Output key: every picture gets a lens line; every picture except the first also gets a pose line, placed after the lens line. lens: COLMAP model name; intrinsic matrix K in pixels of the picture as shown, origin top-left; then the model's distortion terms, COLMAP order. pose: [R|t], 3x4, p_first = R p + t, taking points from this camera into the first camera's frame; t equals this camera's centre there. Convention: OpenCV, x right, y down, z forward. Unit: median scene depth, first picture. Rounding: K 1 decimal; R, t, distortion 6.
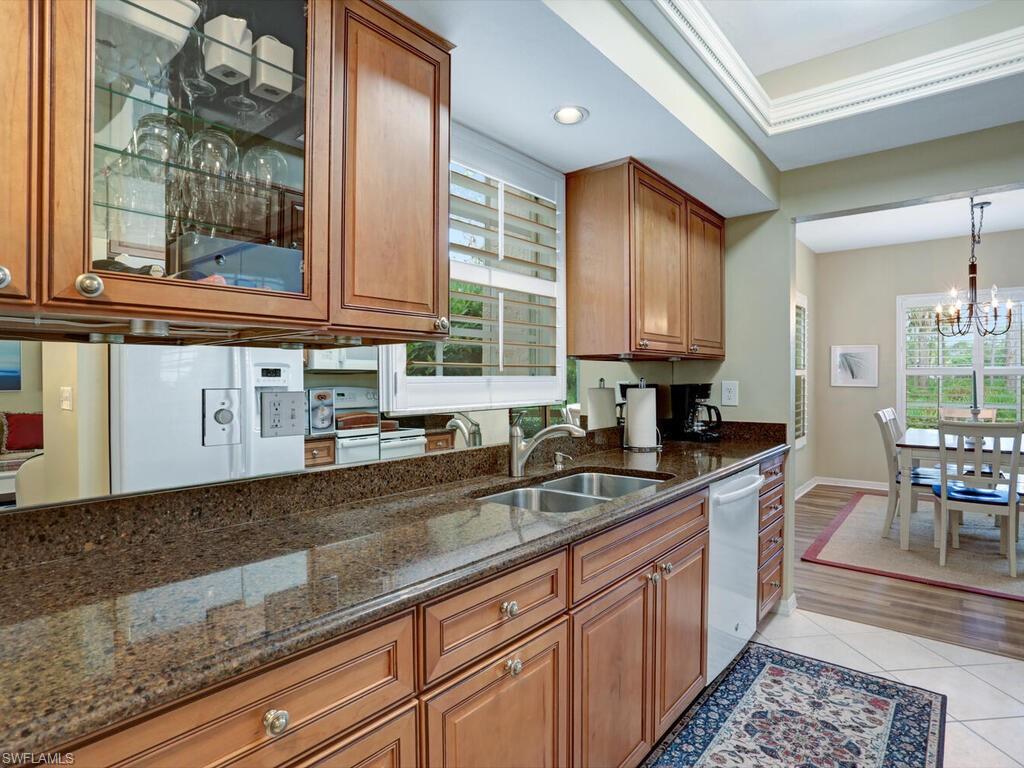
lens RADIAL K [[560.4, 0, 495.1], [0, 560.4, 380.8], [0, 0, 1]] dist [-0.081207, 0.033021]
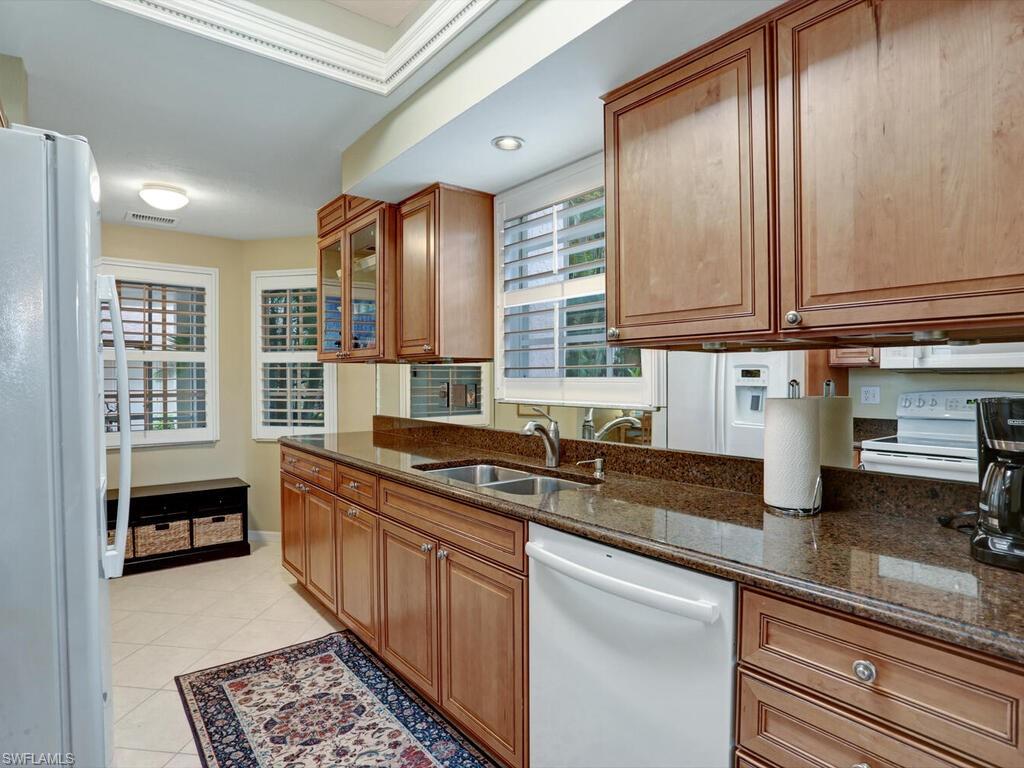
lens RADIAL K [[560.4, 0, 509.5], [0, 560.4, 379.8], [0, 0, 1]] dist [-0.081207, 0.033021]
pose [[-0.190188, 0.004588, -0.981737, 1.383958], [-0.008721, 0.999942, 0.006362, -0.010545], [0.981709, 0.009771, -0.190137, 1.407705]]
